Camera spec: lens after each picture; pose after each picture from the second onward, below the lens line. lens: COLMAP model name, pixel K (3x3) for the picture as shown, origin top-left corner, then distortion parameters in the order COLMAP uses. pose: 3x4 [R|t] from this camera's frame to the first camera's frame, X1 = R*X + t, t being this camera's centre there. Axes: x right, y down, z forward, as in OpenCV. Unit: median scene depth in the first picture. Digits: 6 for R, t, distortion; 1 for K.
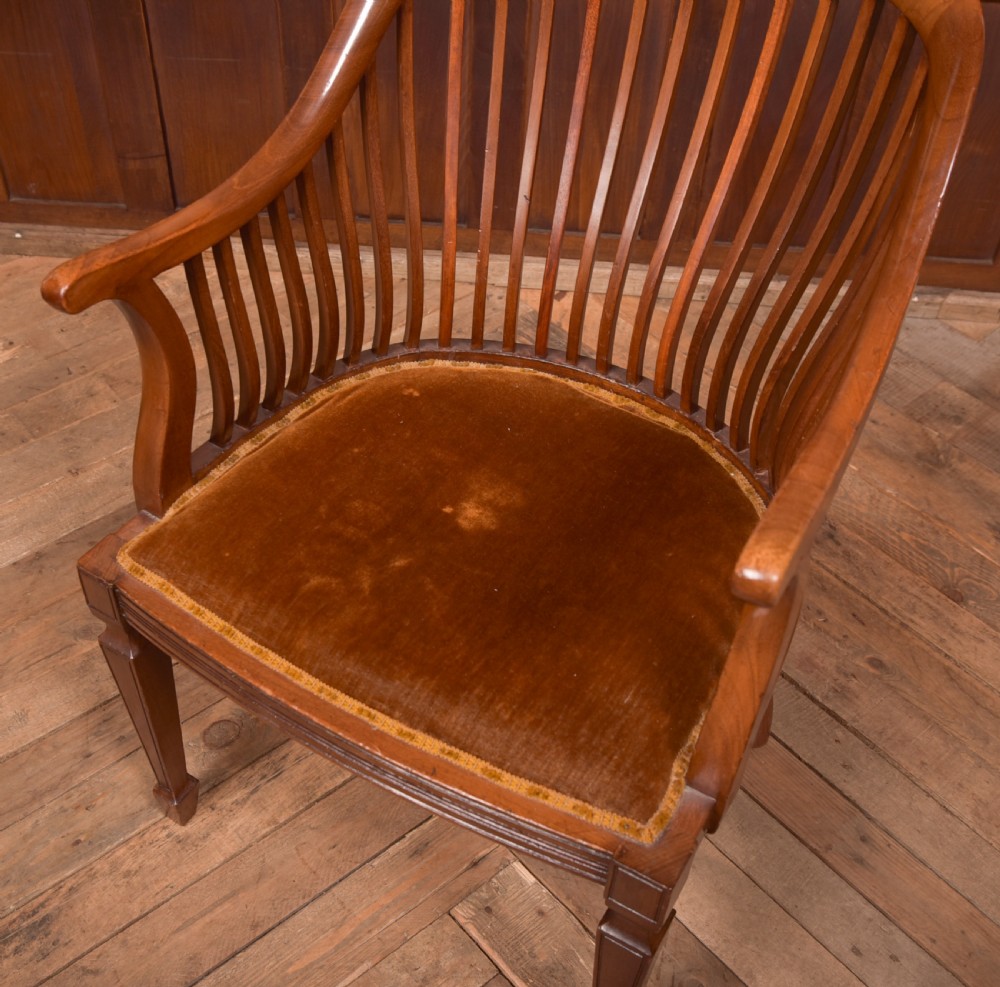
lens RADIAL K [[1173.3, 0, 464.6], [0, 1173.3, 501.7], [0, 0, 1]] dist [-0.083526, 0.090196]
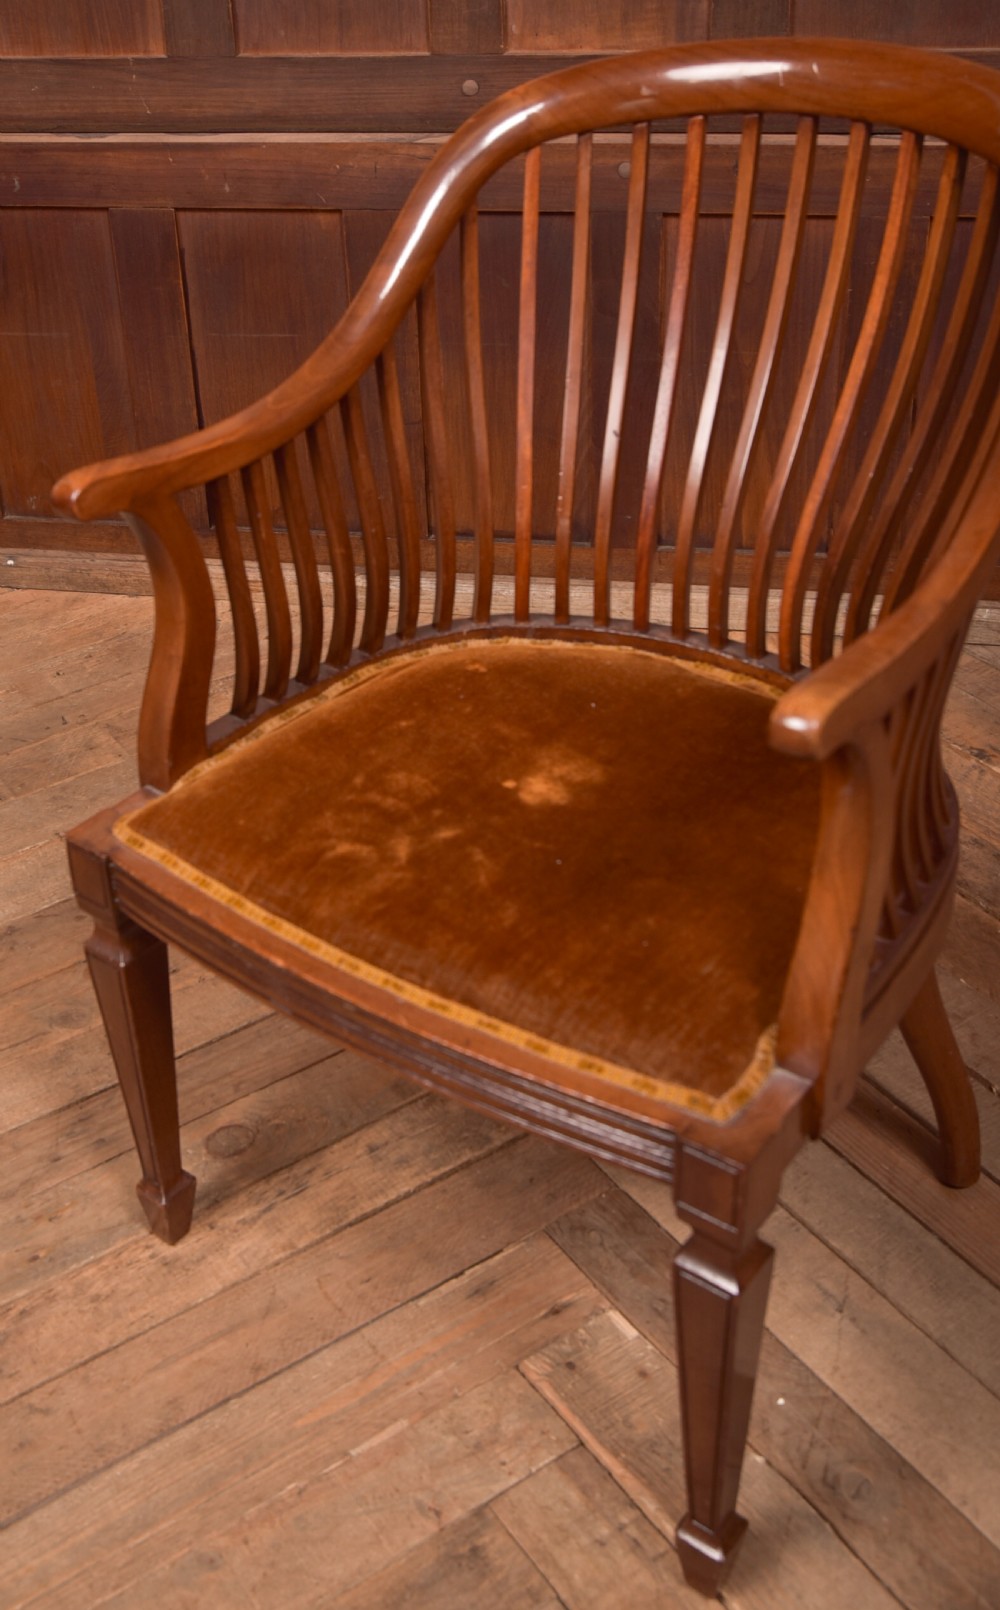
lens RADIAL K [[1851.4, 0, 383.1], [0, 1851.4, 661.1], [0, 0, 1]] dist [-0.050733, 0.125606]
pose [[0.988800, -0.002786, -0.149221, 0.079133], [-0.032061, 0.972518, -0.230608, 0.193569], [0.145763, 0.232809, 0.961537, -0.239147]]
